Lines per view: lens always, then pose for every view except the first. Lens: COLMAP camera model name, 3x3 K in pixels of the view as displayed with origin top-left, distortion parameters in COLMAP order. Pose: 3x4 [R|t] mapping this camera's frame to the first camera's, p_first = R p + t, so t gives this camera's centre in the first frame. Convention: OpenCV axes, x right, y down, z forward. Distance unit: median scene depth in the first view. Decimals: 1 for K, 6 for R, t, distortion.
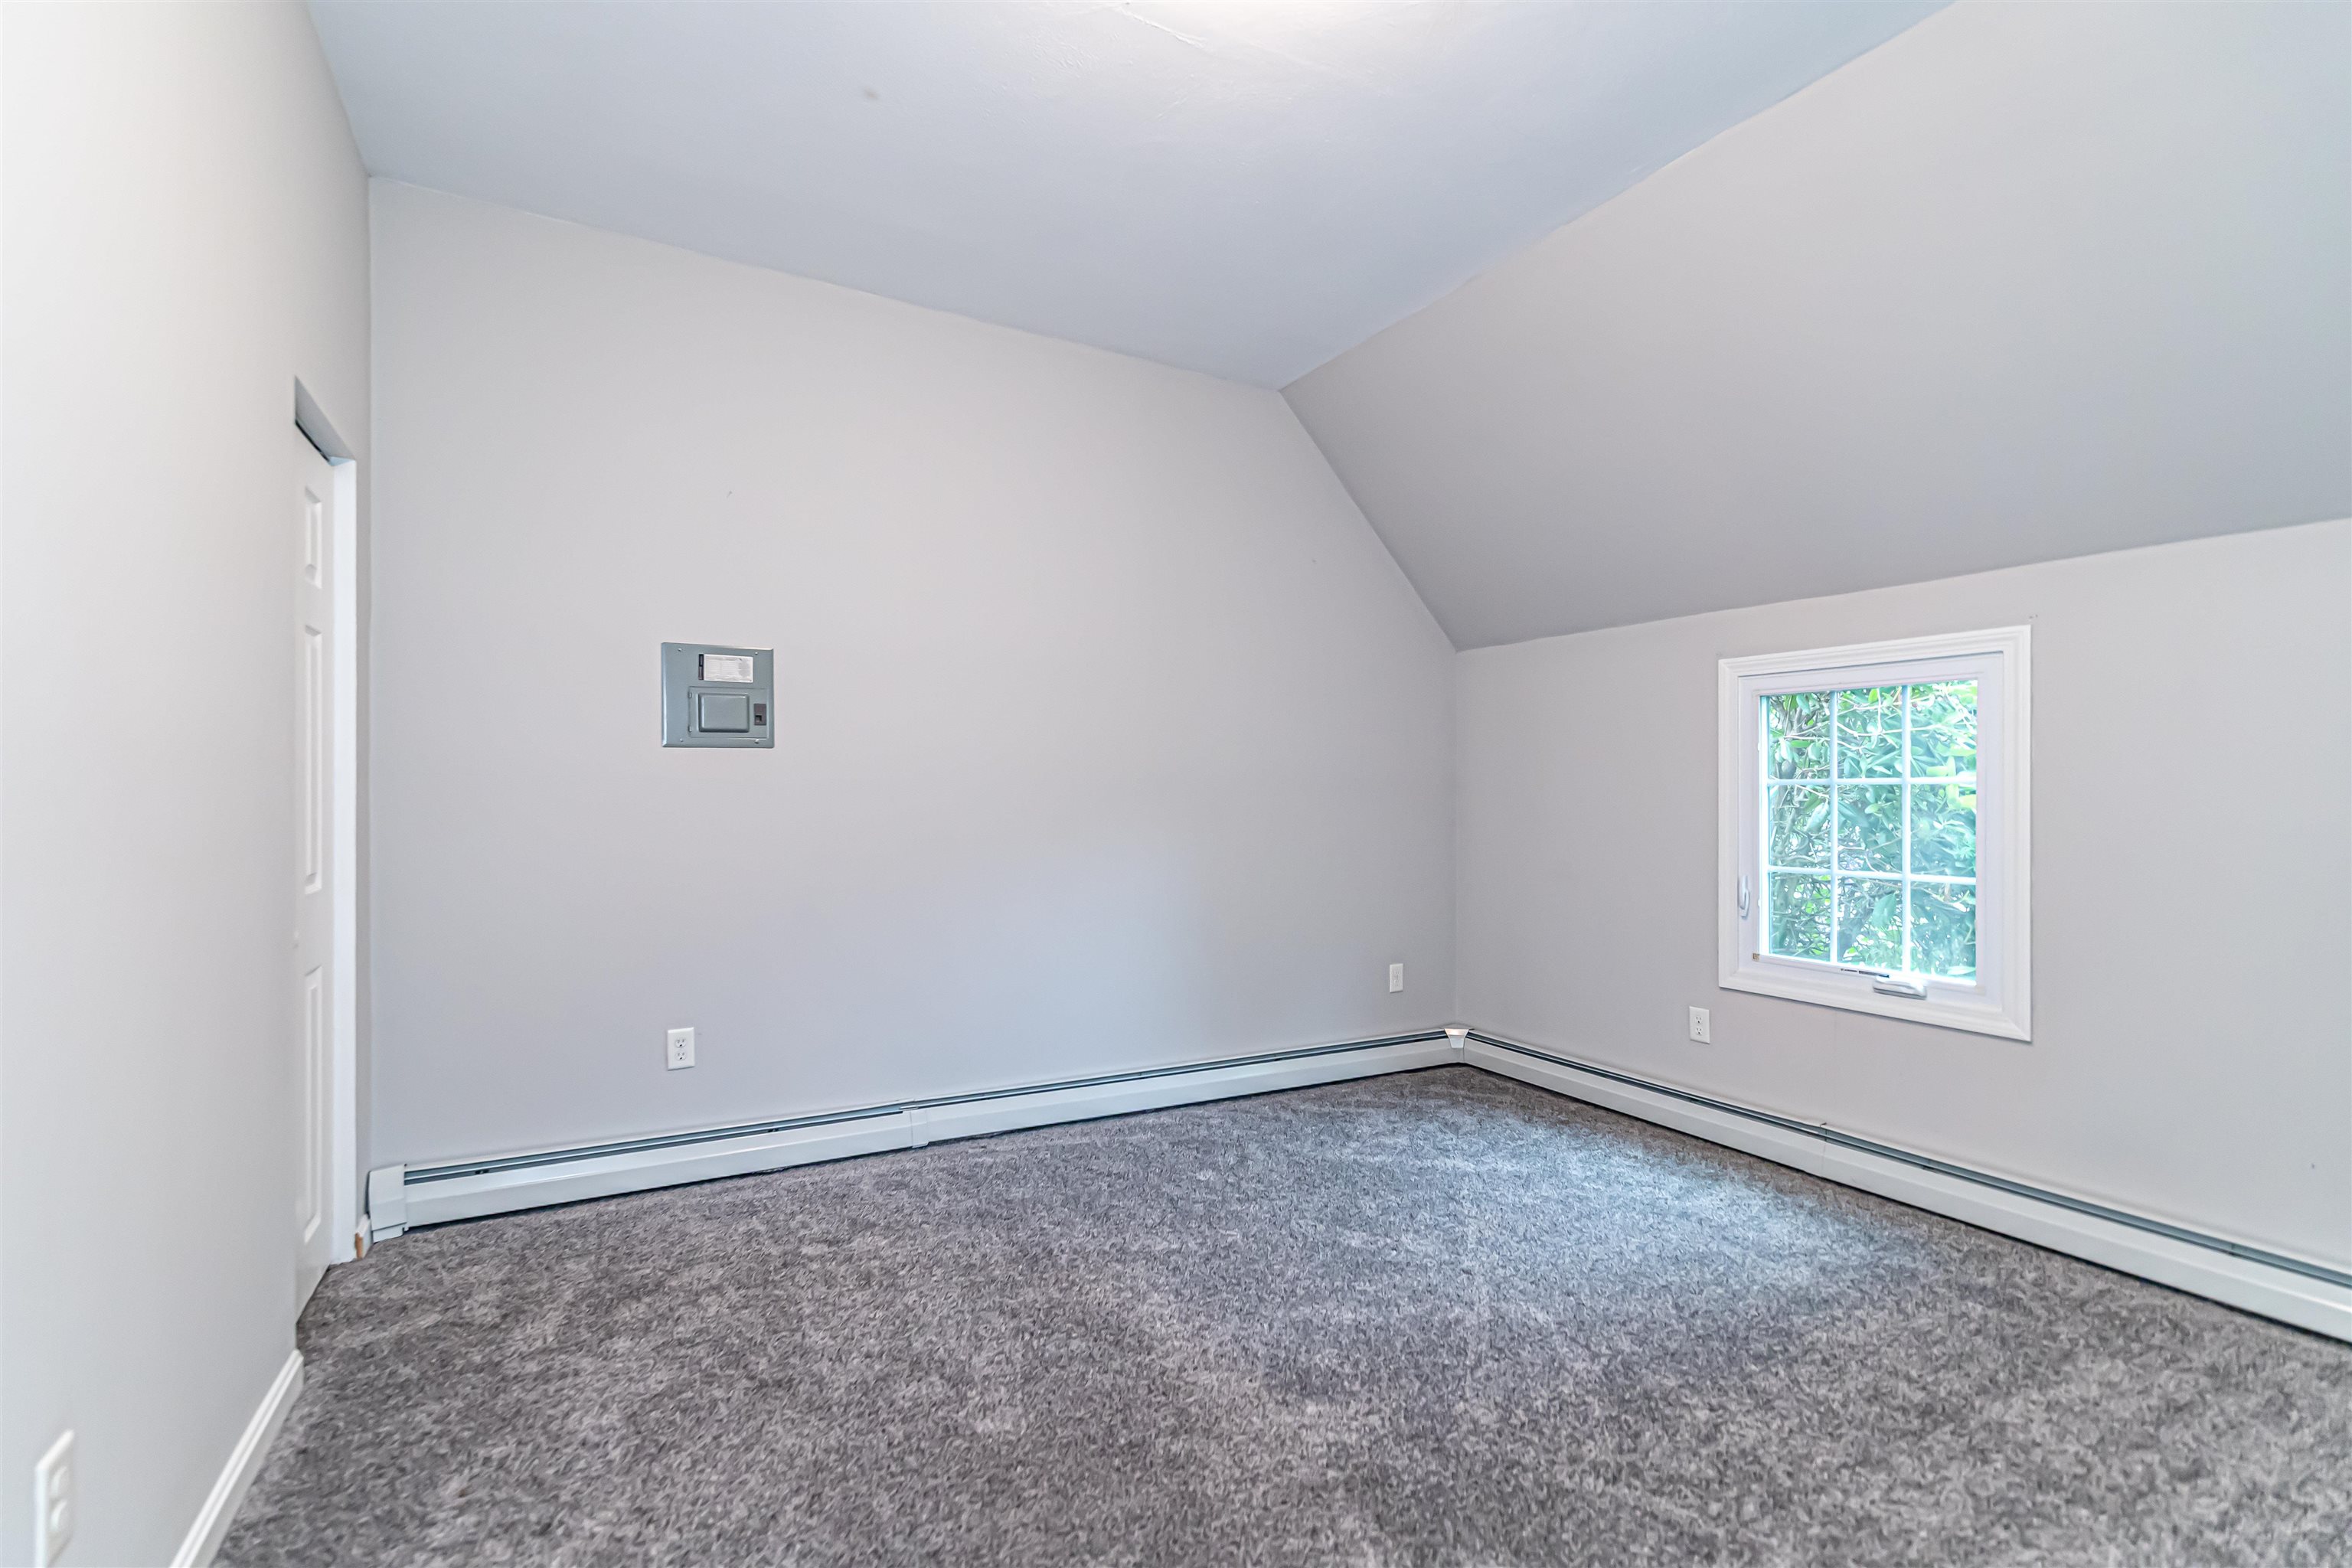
lens RADIAL K [[1011.3, 0, 1174.8], [0, 1011.3, 795.8], [0, 0, 1]] dist [0.003380, 0.000151]
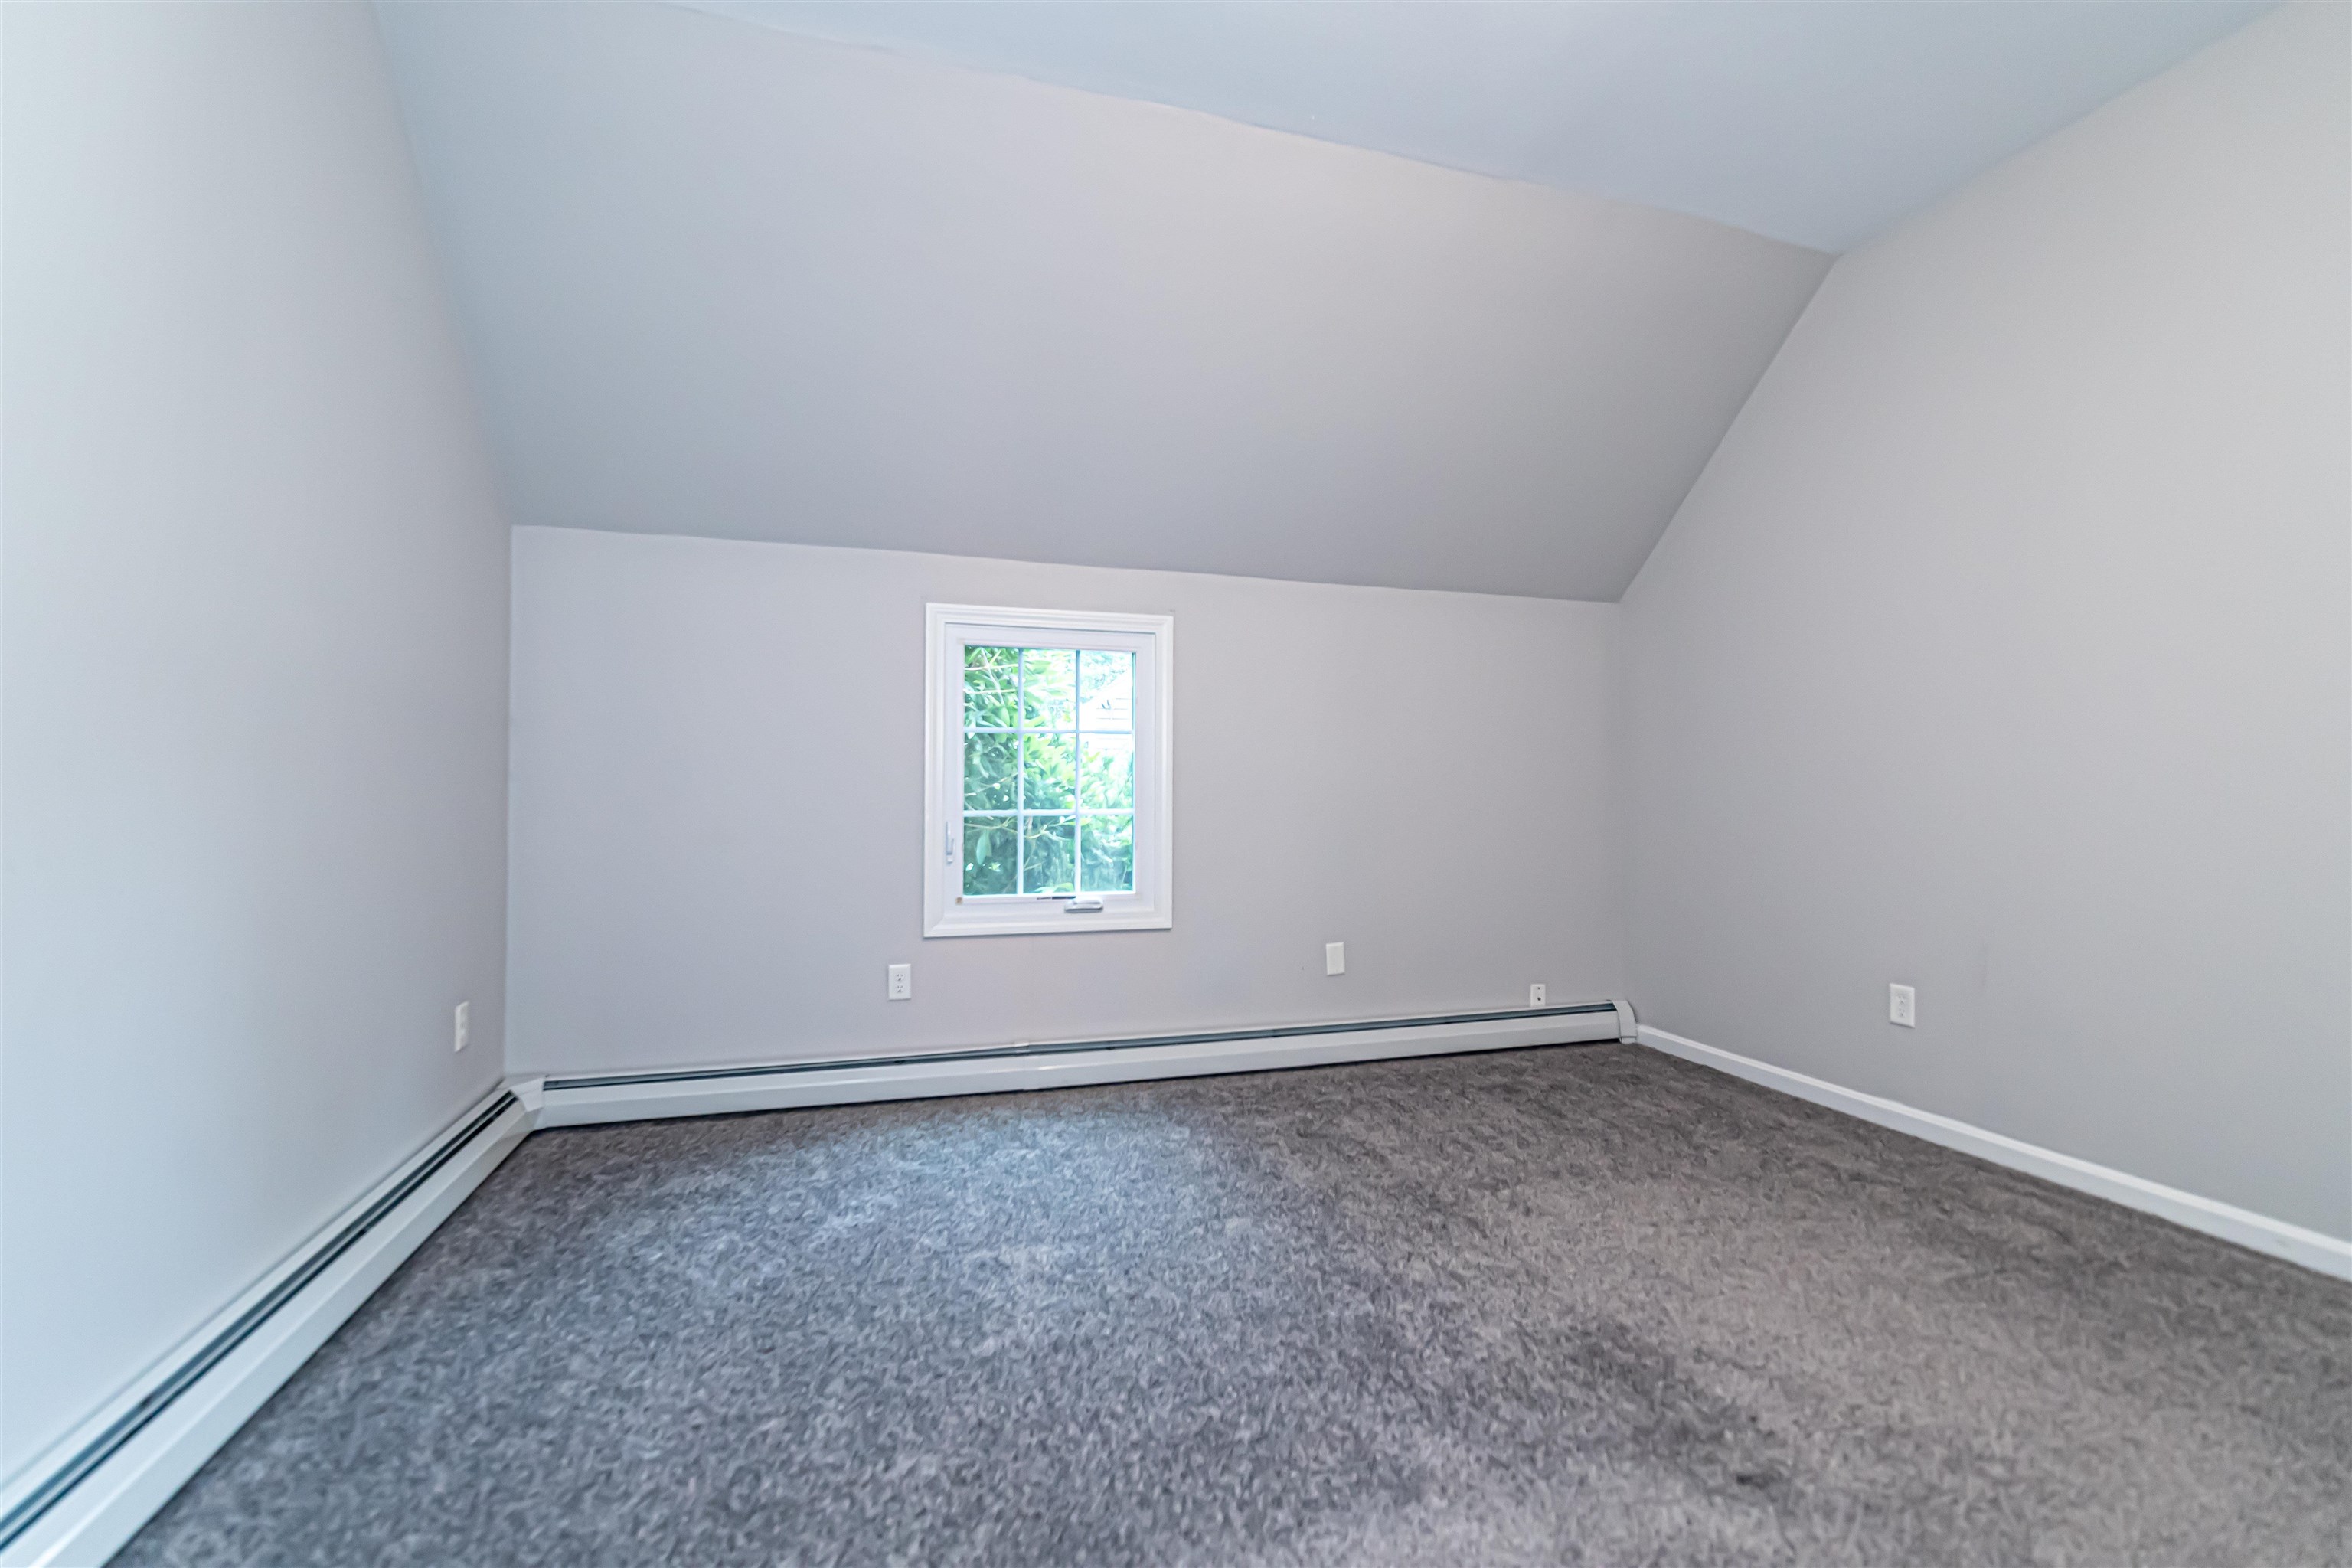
lens RADIAL K [[1011.3, 0, 1174.2], [0, 1011.3, 773.8], [0, 0, 1]] dist [0.003380, 0.000151]
pose [[0.225858, 0.002403, 0.974157, -0.371222], [-0.002966, 0.999994, -0.001779, 0.033802], [-0.974156, -0.002487, 0.225864, 0.570752]]
